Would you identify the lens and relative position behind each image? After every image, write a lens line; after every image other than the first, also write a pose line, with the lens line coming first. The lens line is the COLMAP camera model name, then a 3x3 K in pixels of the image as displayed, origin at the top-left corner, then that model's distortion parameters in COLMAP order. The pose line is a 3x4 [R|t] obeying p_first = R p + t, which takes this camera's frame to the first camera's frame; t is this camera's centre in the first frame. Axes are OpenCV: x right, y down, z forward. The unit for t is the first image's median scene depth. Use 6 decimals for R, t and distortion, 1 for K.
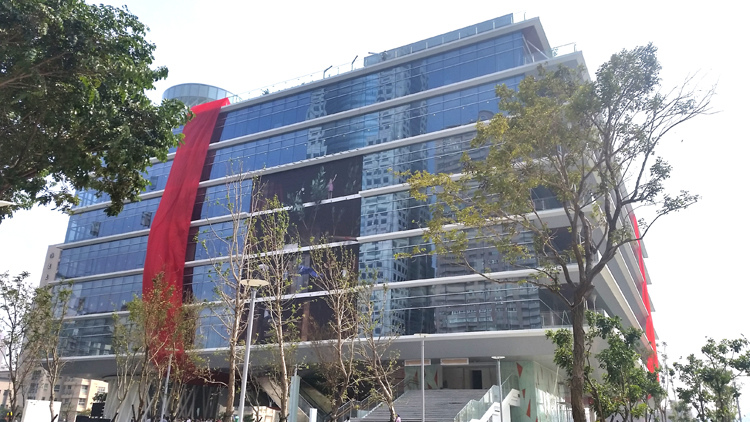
lens RADIAL K [[605.0, 0, 375.0], [0, 605.0, 211.0], [0, 0, 1]] dist [0.146235, -0.245691]
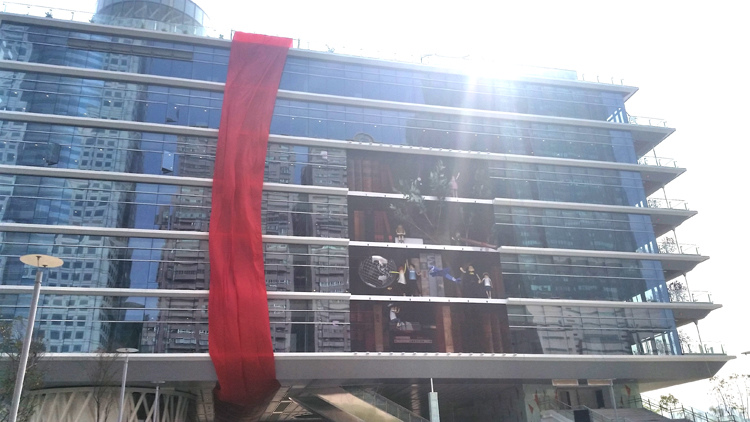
lens RADIAL K [[605.4, 0, 375.0], [0, 605.4, 211.0], [0, 0, 1]] dist [0.175480, -0.340247]
pose [[0.750851, 0.206298, 0.627426, -0.617042], [-0.179044, 0.977973, -0.107294, 0.100384], [-0.635740, -0.031775, 0.771249, 0.313583]]
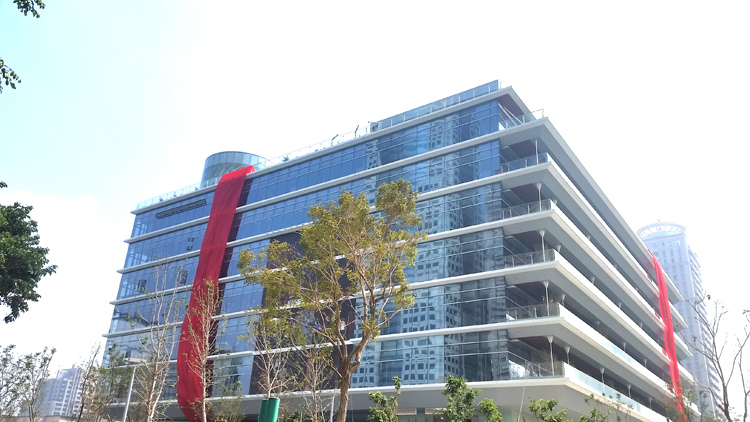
lens RADIAL K [[605.0, 0, 375.0], [0, 605.0, 211.0], [0, 0, 1]] dist [0.146235, -0.245691]
pose [[0.990848, -0.031940, -0.131150, 0.122784], [0.022946, 0.997316, -0.069523, -0.020287], [0.133018, 0.065878, 0.988922, -0.060660]]
